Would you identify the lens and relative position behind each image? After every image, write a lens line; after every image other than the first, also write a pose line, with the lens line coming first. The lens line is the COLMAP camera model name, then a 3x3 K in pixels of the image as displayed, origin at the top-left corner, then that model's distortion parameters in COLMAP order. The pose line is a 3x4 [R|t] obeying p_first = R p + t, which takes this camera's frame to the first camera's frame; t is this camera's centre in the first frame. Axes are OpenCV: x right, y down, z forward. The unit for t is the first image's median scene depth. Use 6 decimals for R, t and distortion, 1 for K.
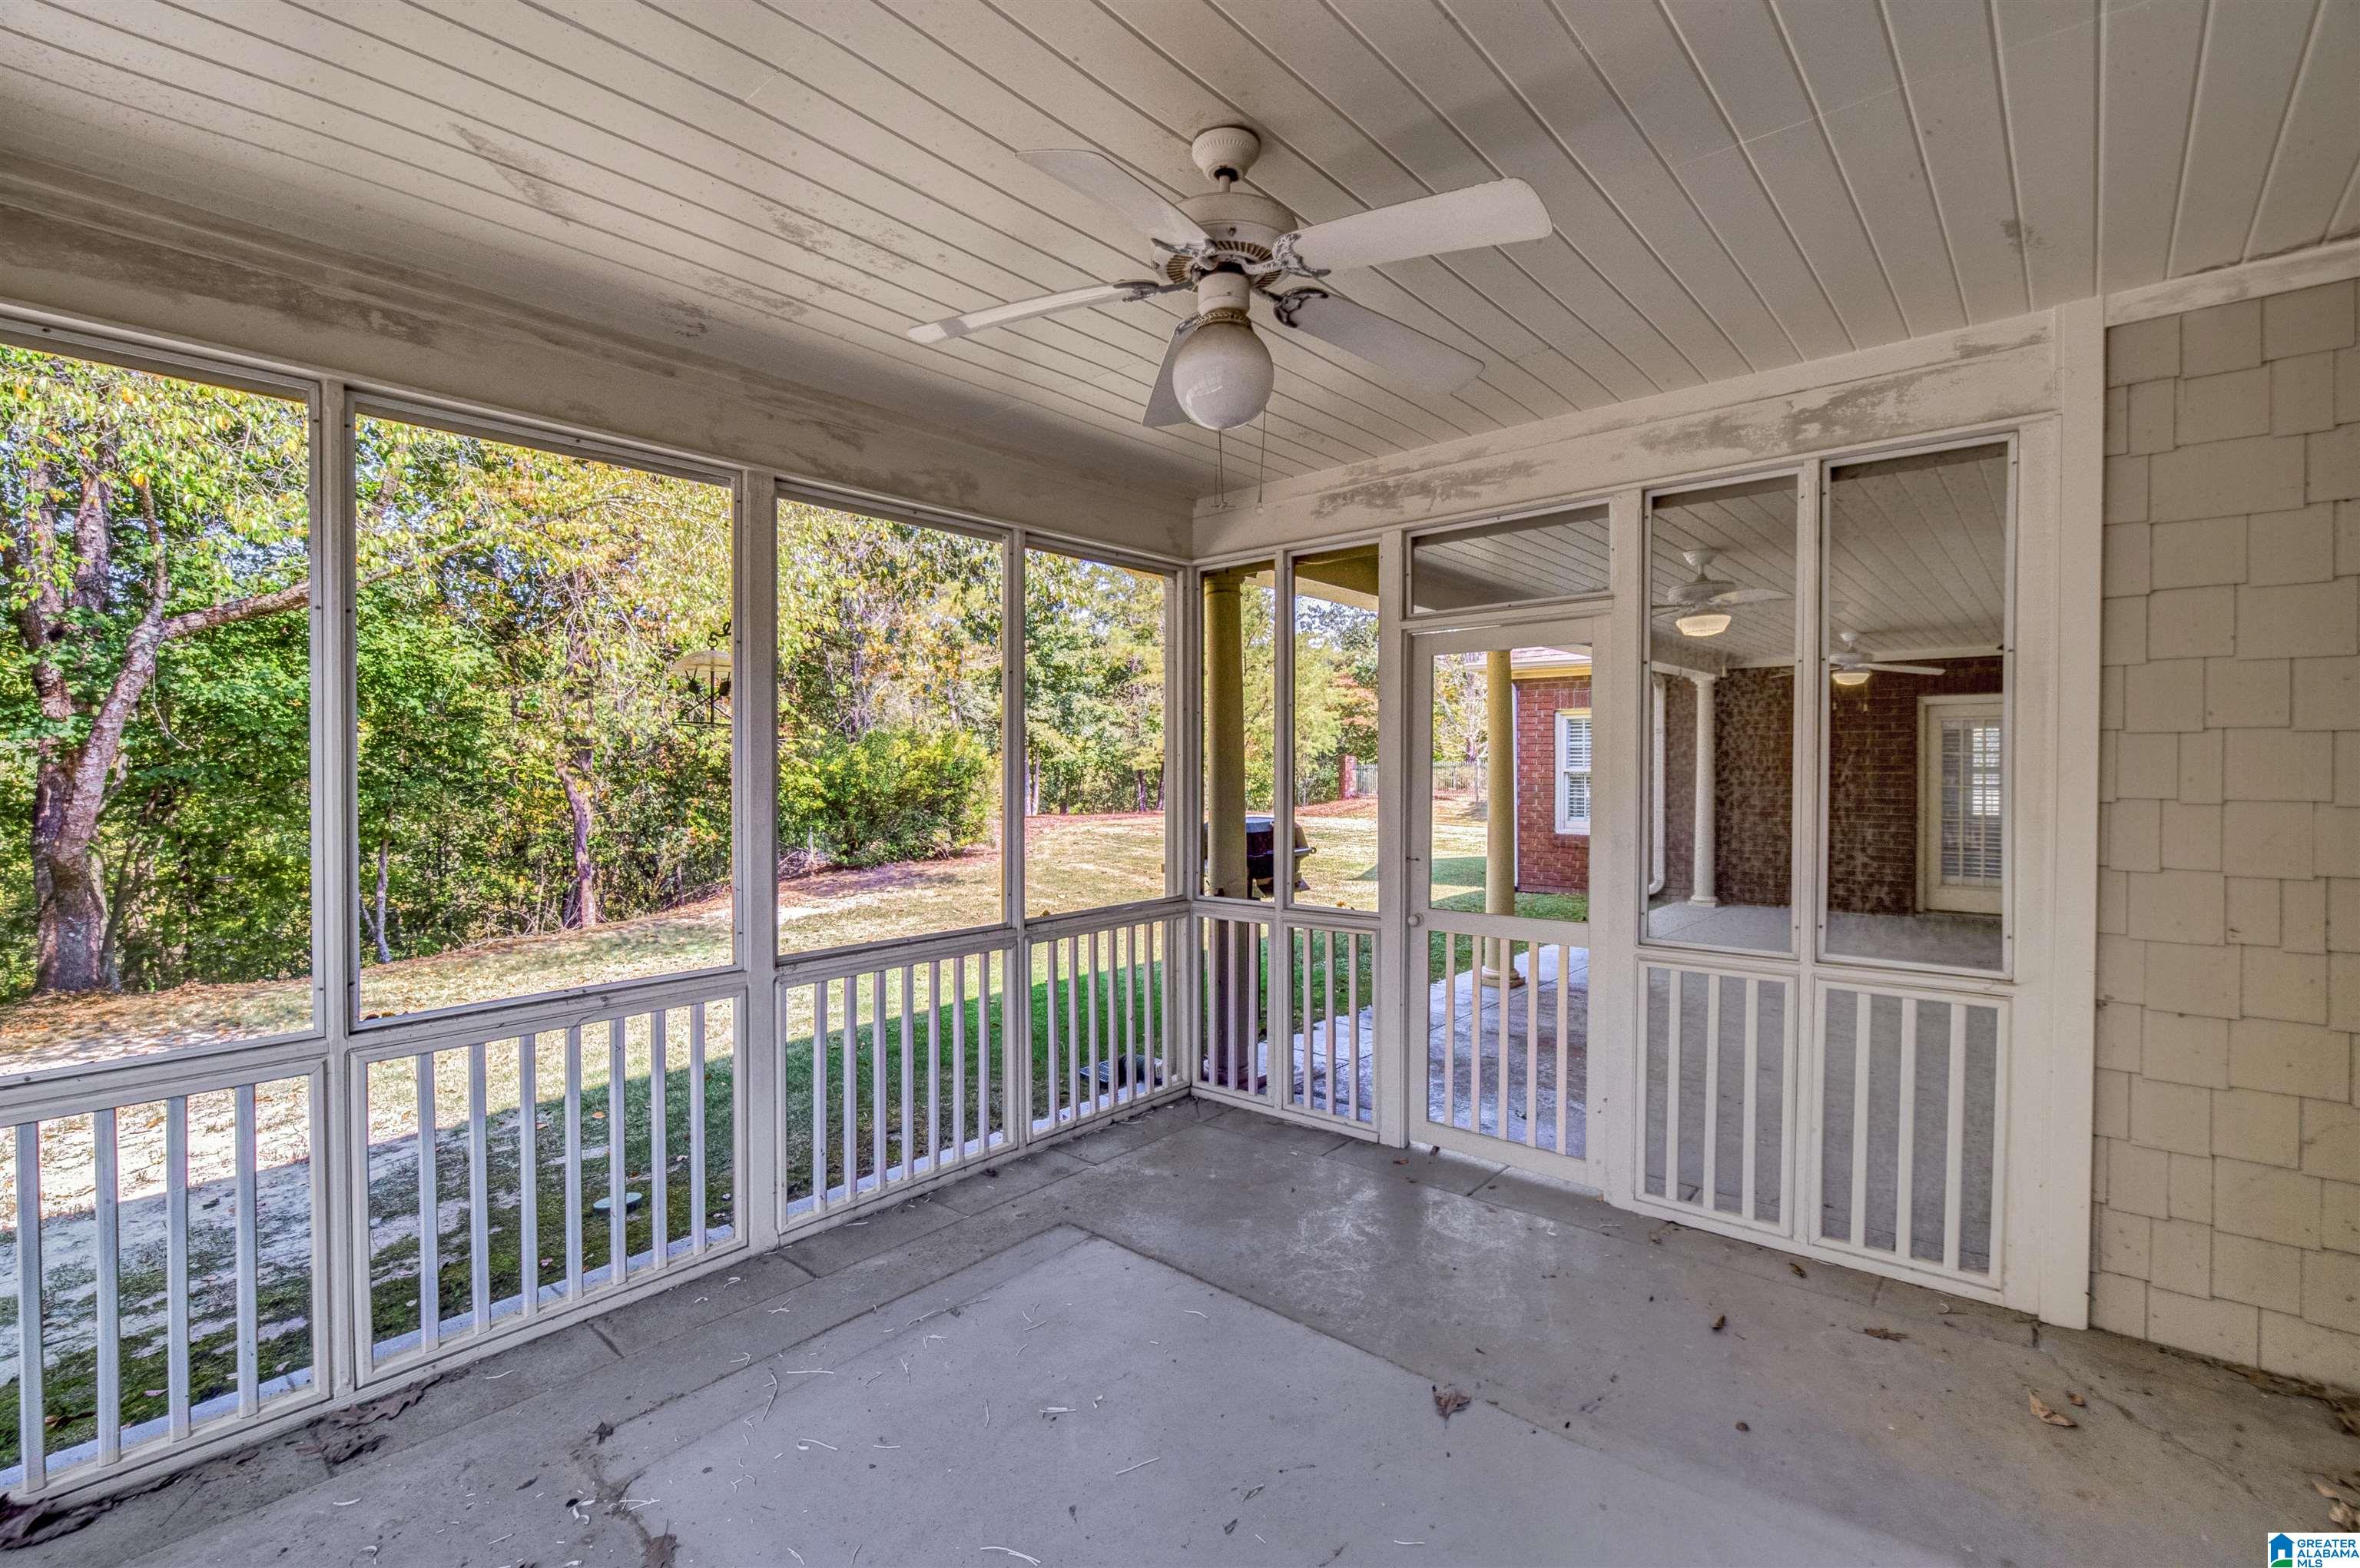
lens RADIAL K [[1062.5, 0, 1217.8], [0, 1062.5, 768.9], [0, 0, 1]] dist [-0.011002, -0.000575]
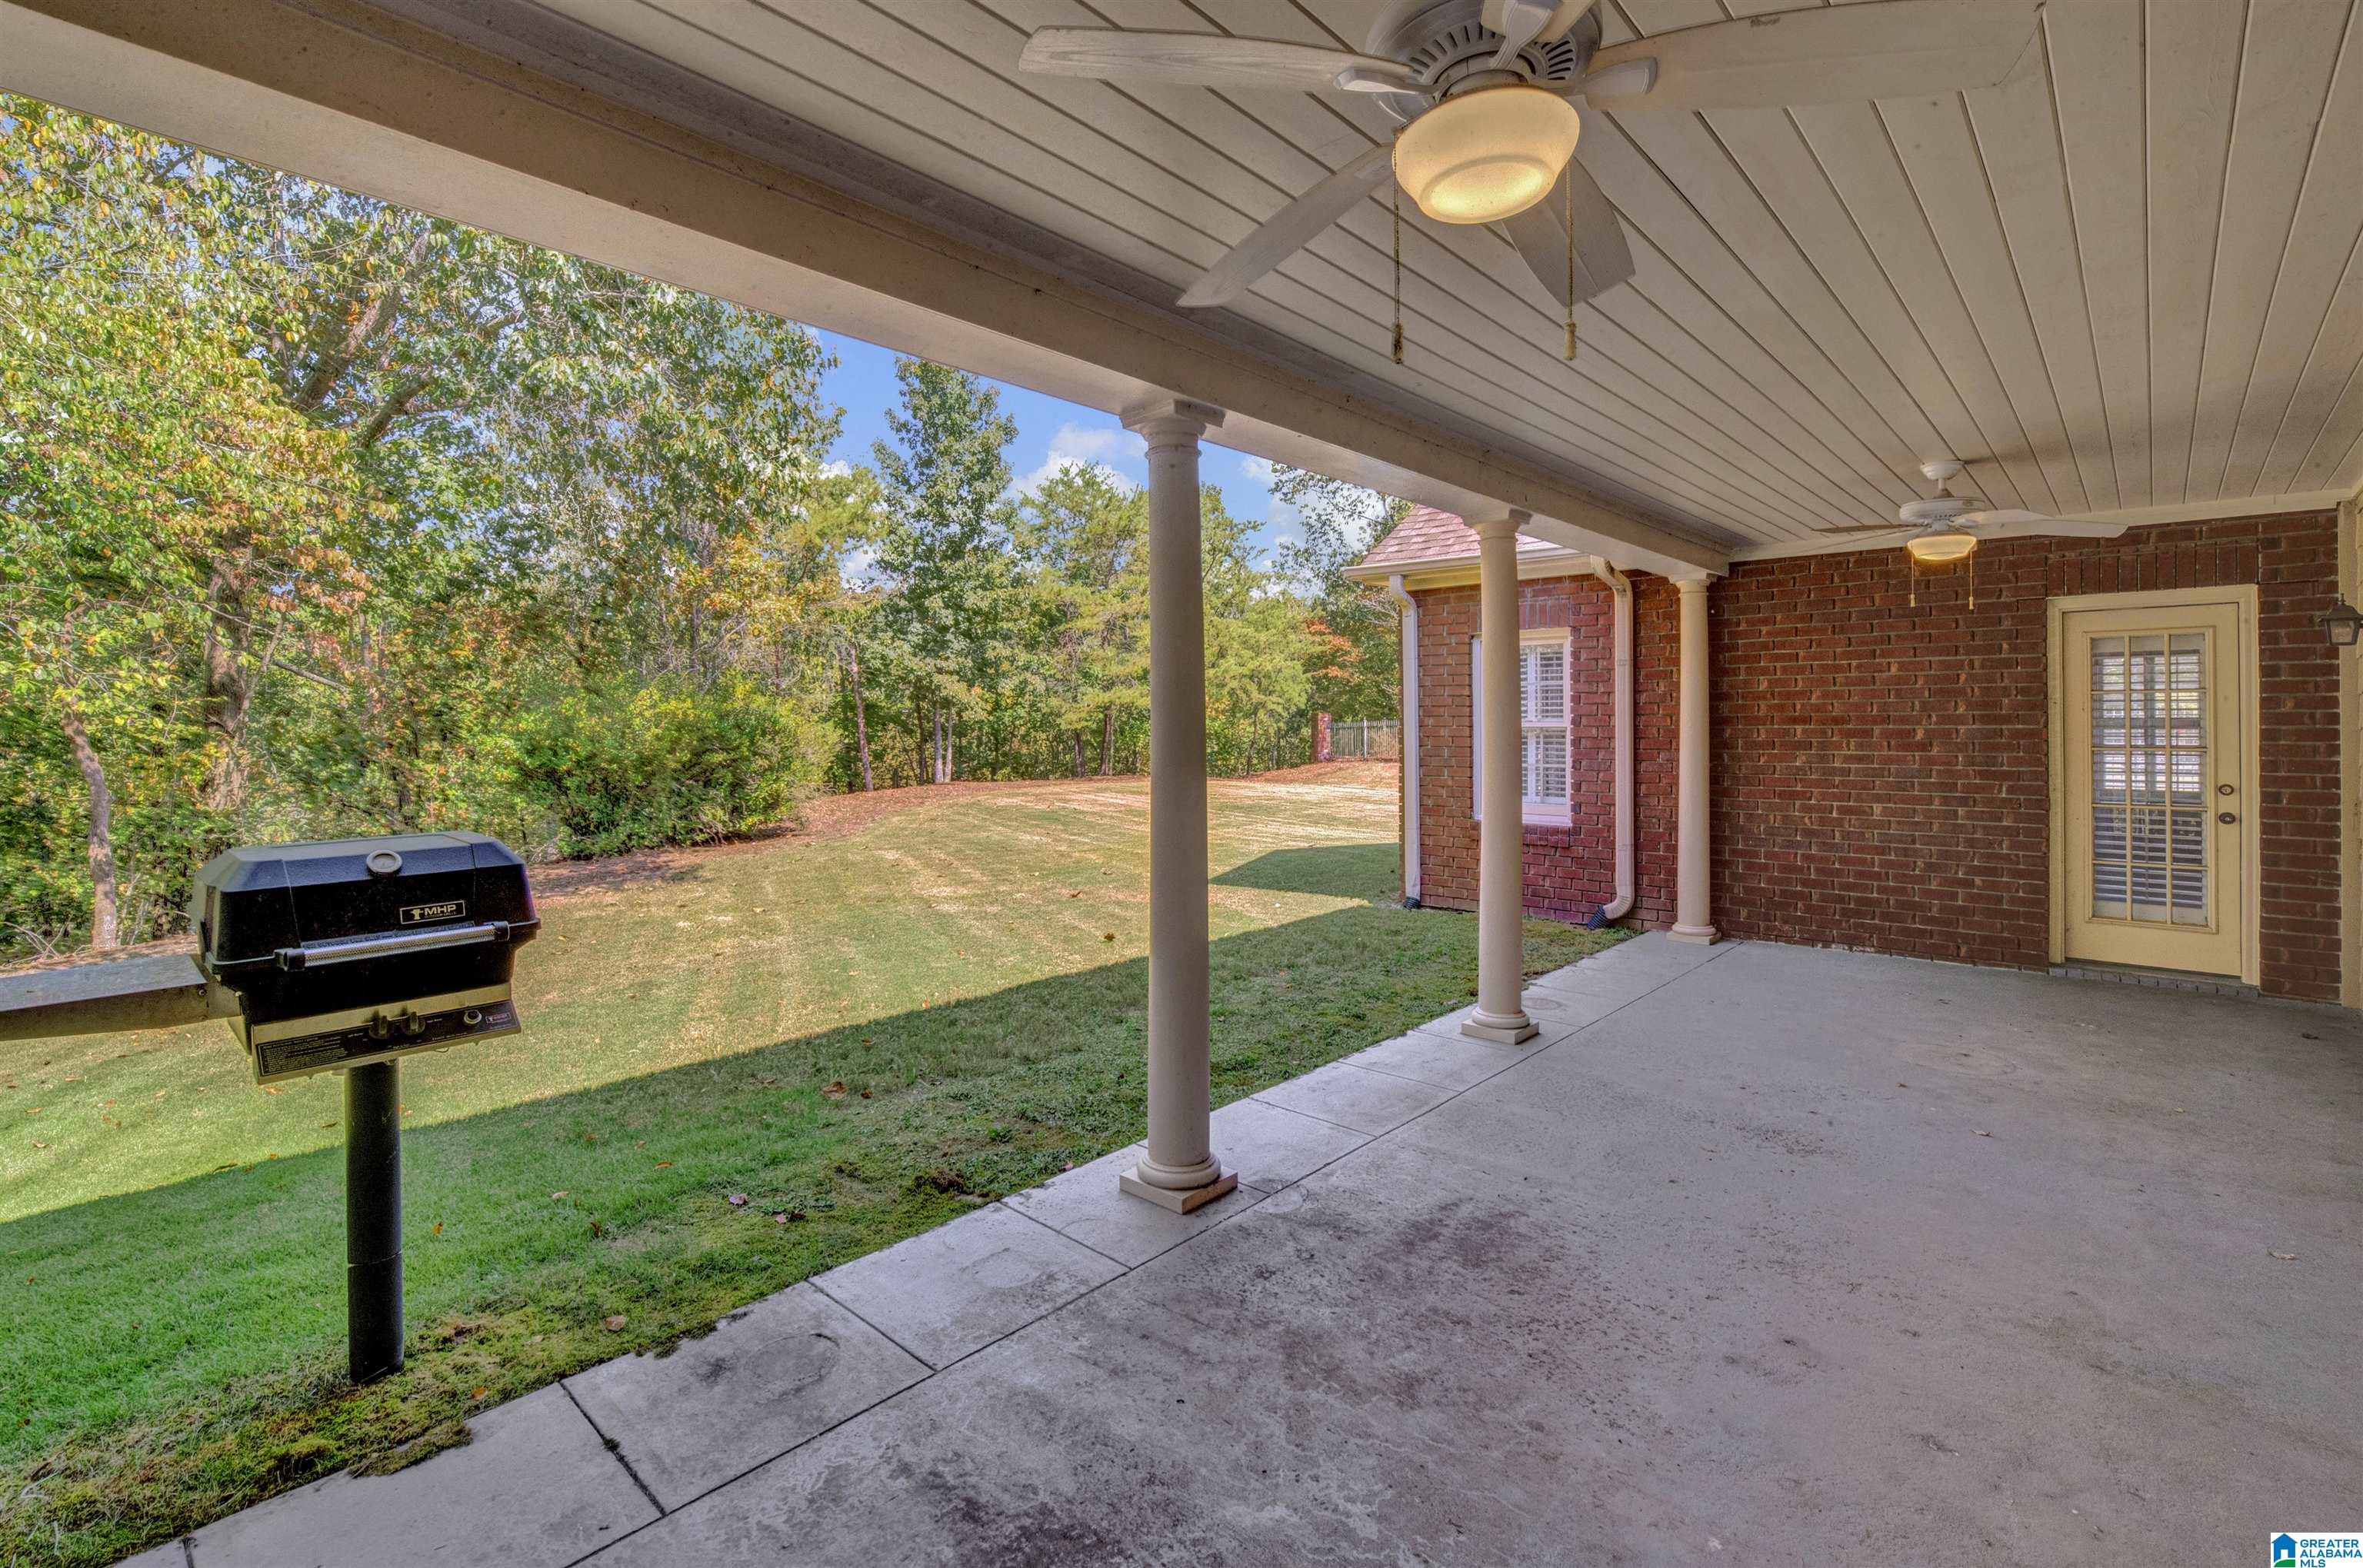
lens RADIAL K [[1063.7, 0, 1226.7], [0, 1063.7, 718.1], [0, 0, 1]] dist [-0.011002, -0.000575]
pose [[0.999654, -0.002950, -0.026141, 0.180260], [0.002672, 0.999940, -0.010655, 0.003412], [0.026171, 0.010581, 0.999601, 0.328930]]
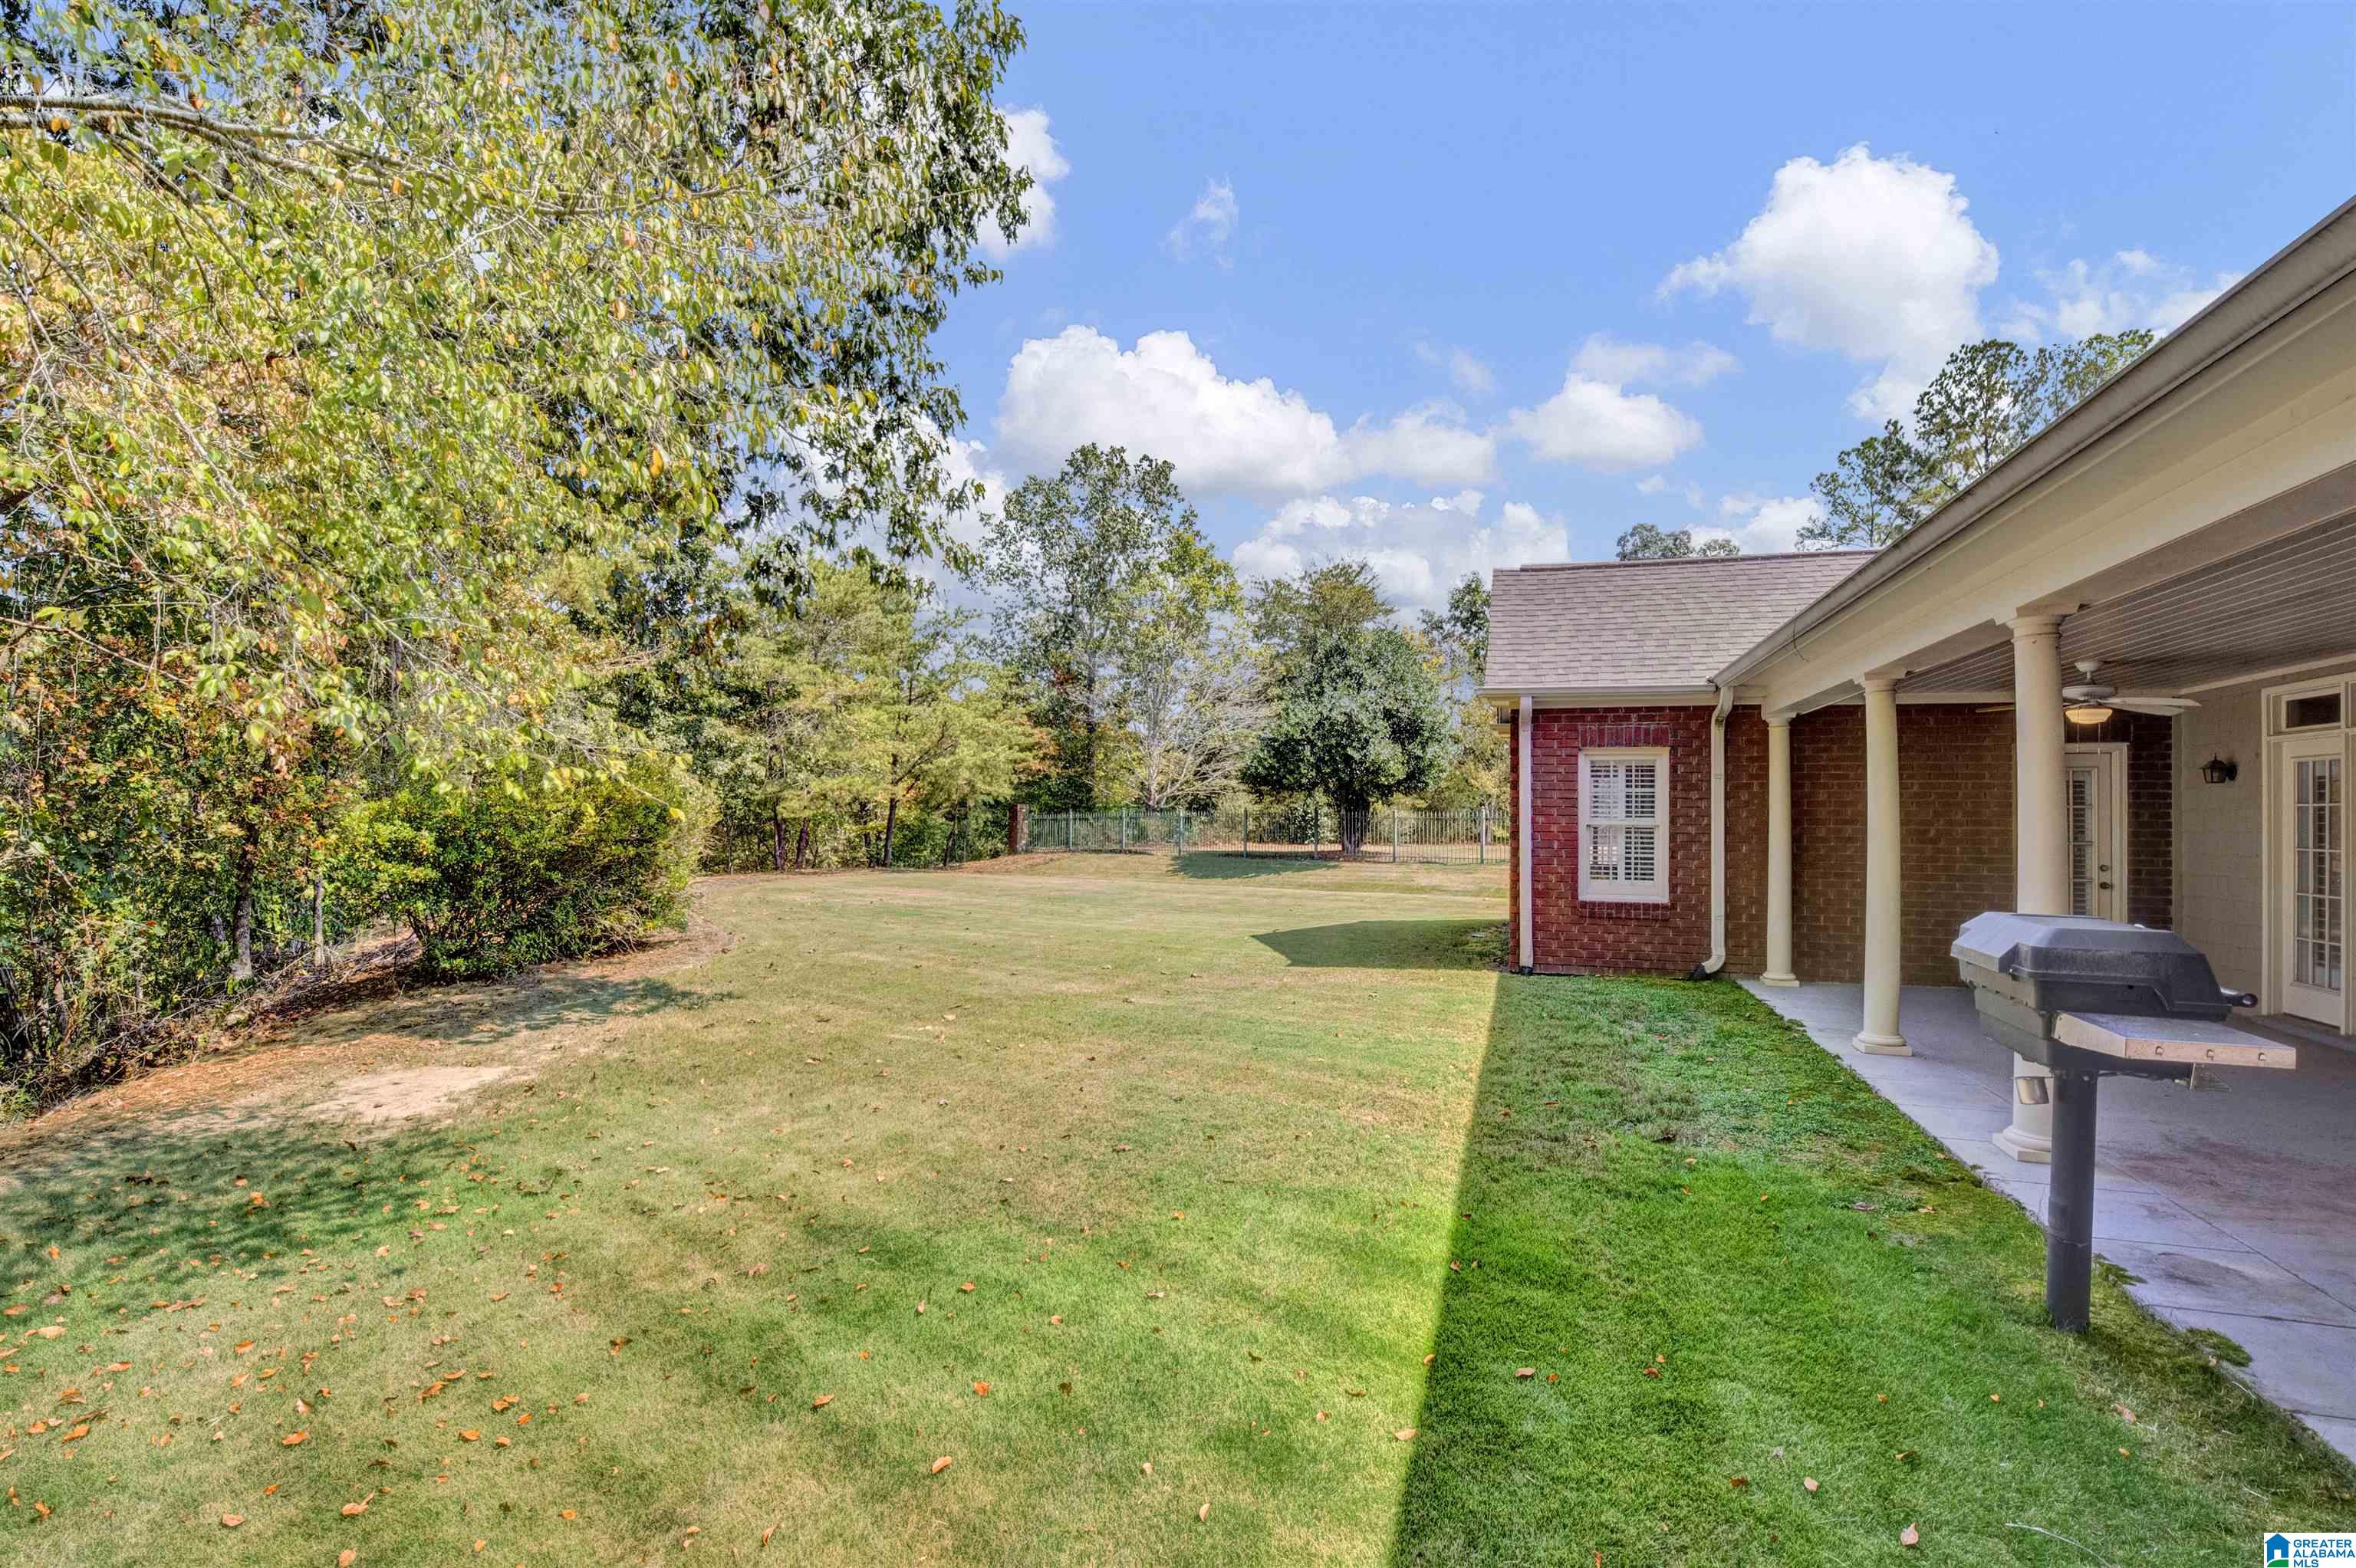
lens RADIAL K [[1060.5, 0, 1187.2], [0, 1060.5, 800.7], [0, 0, 1]] dist [-0.011002, -0.000575]
pose [[0.915584, 0.014155, 0.401877, -0.279903], [-0.007068, 0.999792, -0.019114, 0.002016], [-0.402064, 0.014660, 0.915494, 0.375048]]
